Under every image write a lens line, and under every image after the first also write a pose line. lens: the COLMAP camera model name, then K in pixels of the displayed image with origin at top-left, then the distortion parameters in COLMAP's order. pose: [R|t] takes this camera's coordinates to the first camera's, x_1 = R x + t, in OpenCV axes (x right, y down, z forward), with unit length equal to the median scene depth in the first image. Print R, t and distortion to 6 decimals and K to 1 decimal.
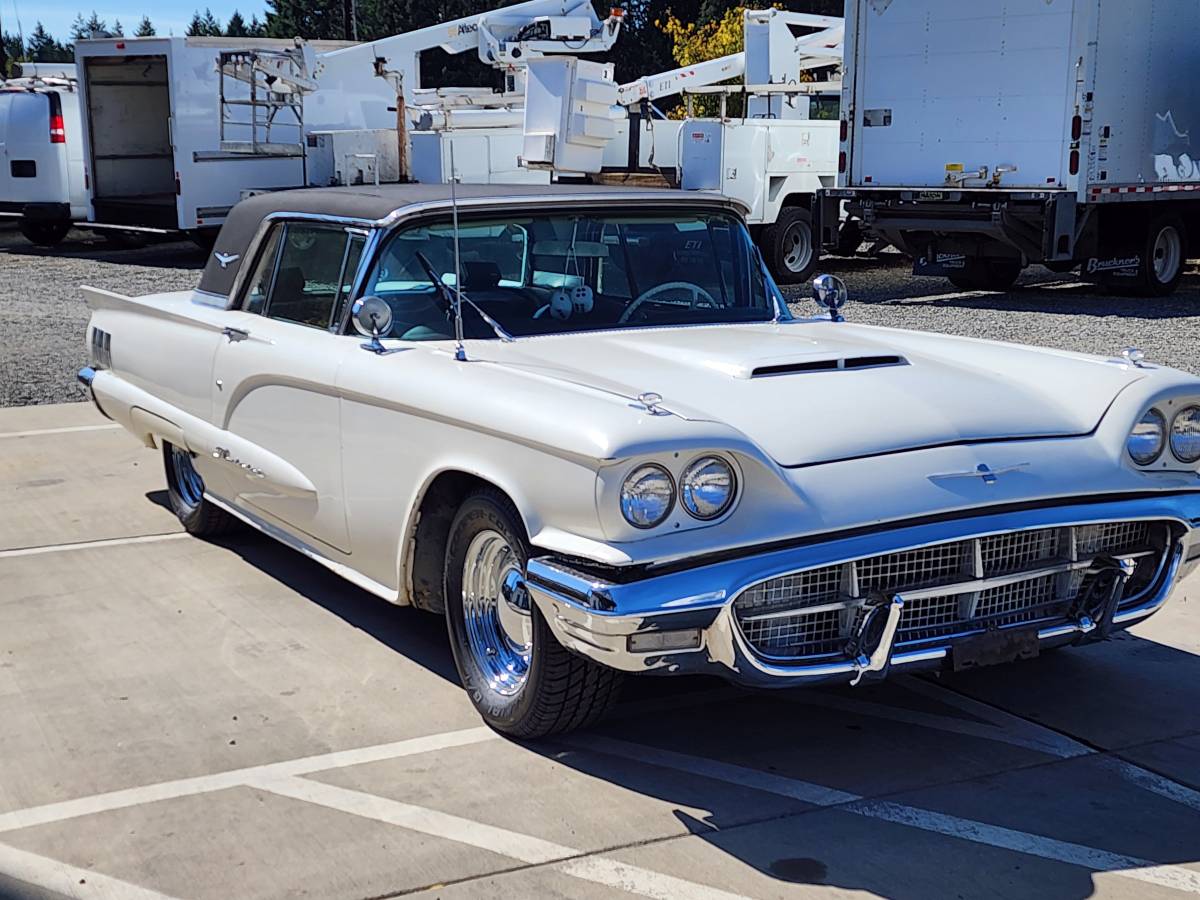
lens RADIAL K [[1780.9, 0, 598.4], [0, 1780.9, 476.1], [0, 0, 1]] dist [0.100810, -0.098154]
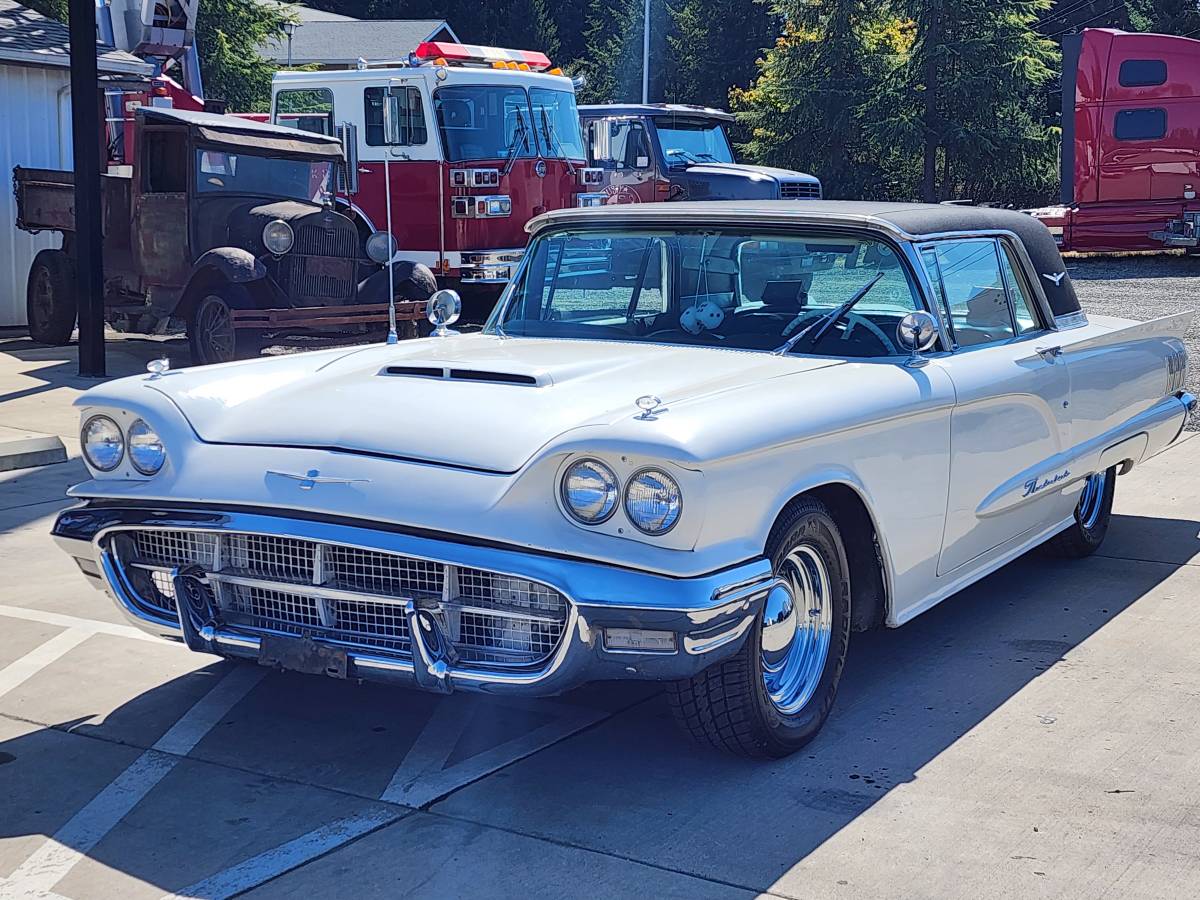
lens RADIAL K [[1780.9, 0, 598.4], [0, 1780.9, 476.1], [0, 0, 1]] dist [0.100810, -0.098154]
pose [[0.539282, 0.150348, -0.828595, 1.025993], [-0.169415, 0.983187, 0.068137, -0.089438], [0.824908, 0.103632, 0.555686, 0.527281]]
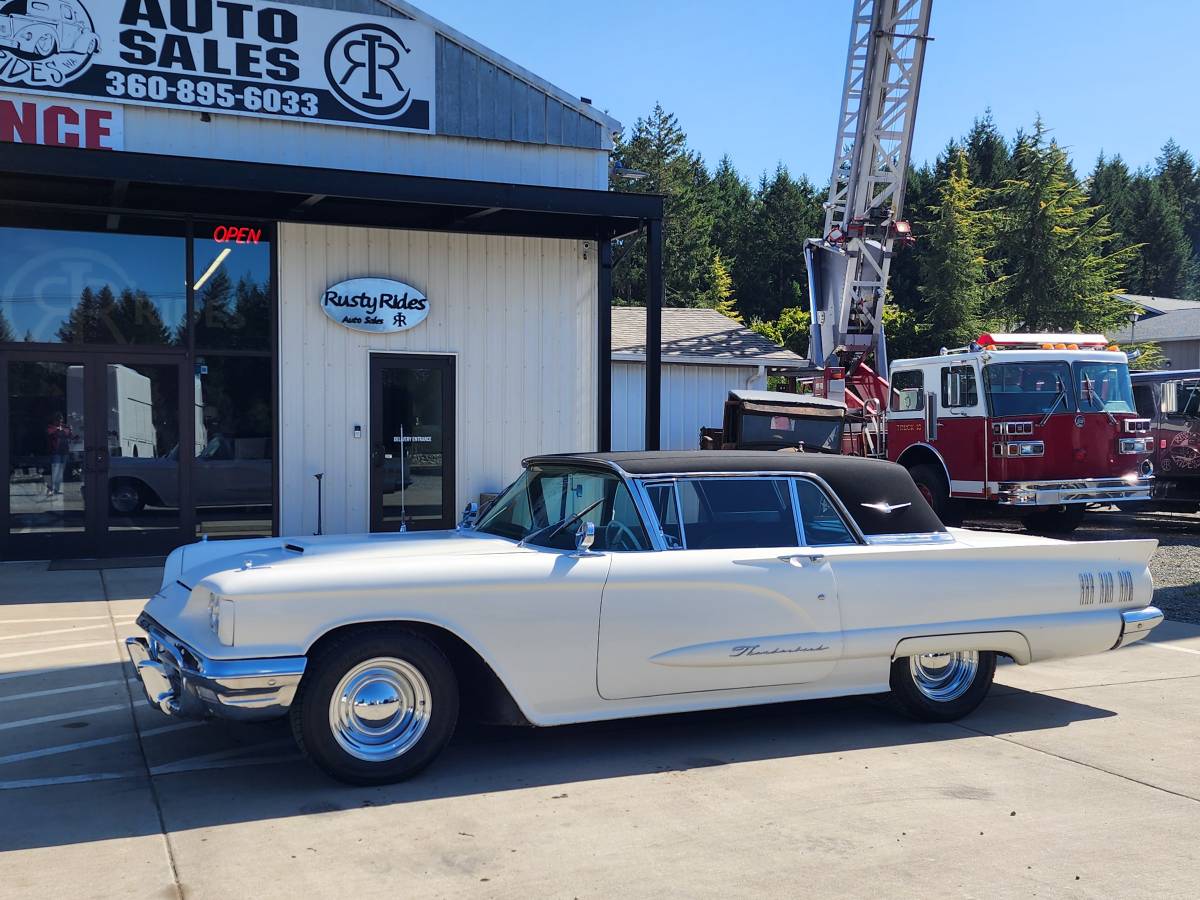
lens RADIAL K [[1267.7, 0, 577.0], [0, 1267.7, 449.6], [0, 0, 1]] dist [0.025757, 0.001047]
pose [[-0.064060, 0.025133, -0.997629, 1.414059], [-0.177541, 0.983448, 0.036176, -0.262412], [0.982026, 0.179437, -0.058538, 1.360544]]
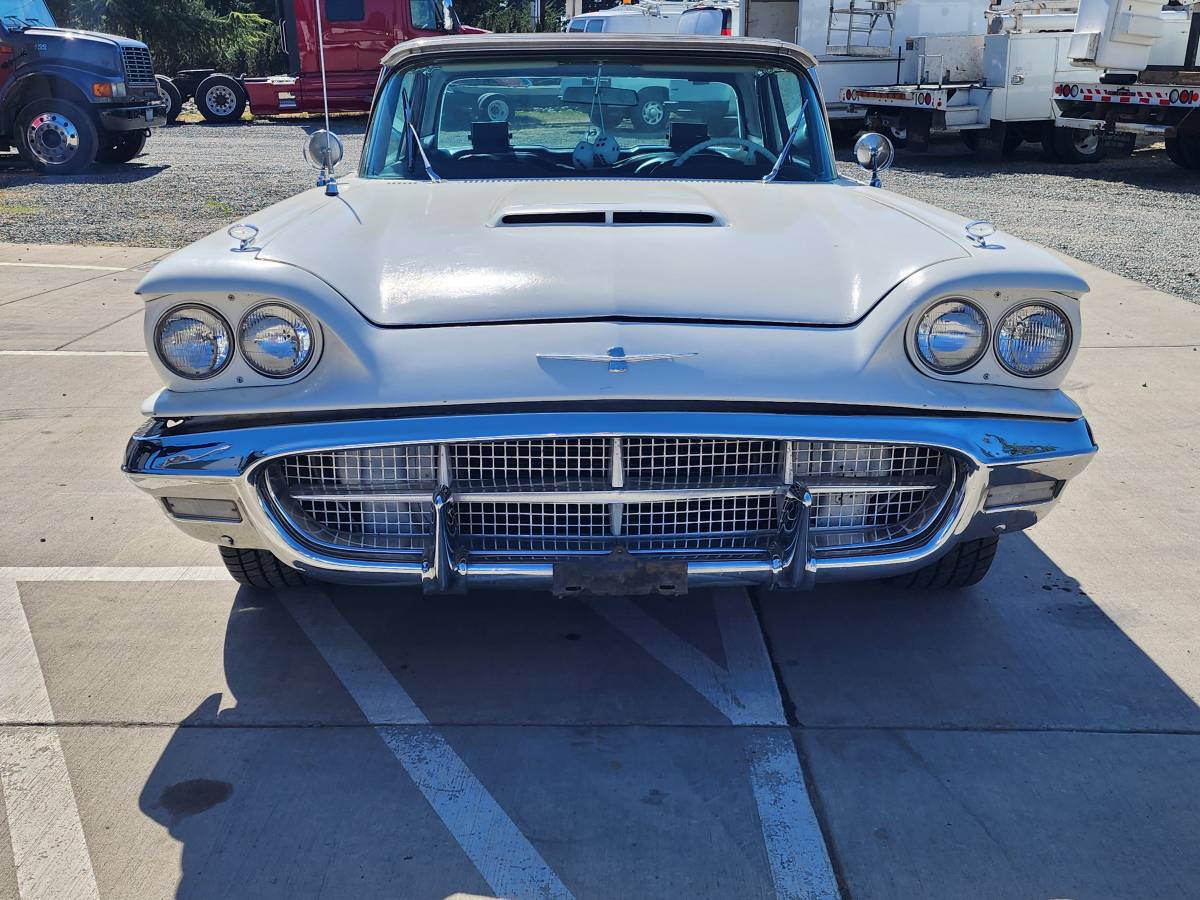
lens RADIAL K [[1357.2, 0, 600.0], [0, 1357.2, 450.0], [0, 0, 1]] dist [0.086145, -0.035835]
pose [[0.892458, 0.132096, -0.431358, 0.432357], [-0.092173, 0.989392, 0.112282, -0.025977], [0.441614, -0.060447, 0.895166, 0.413936]]
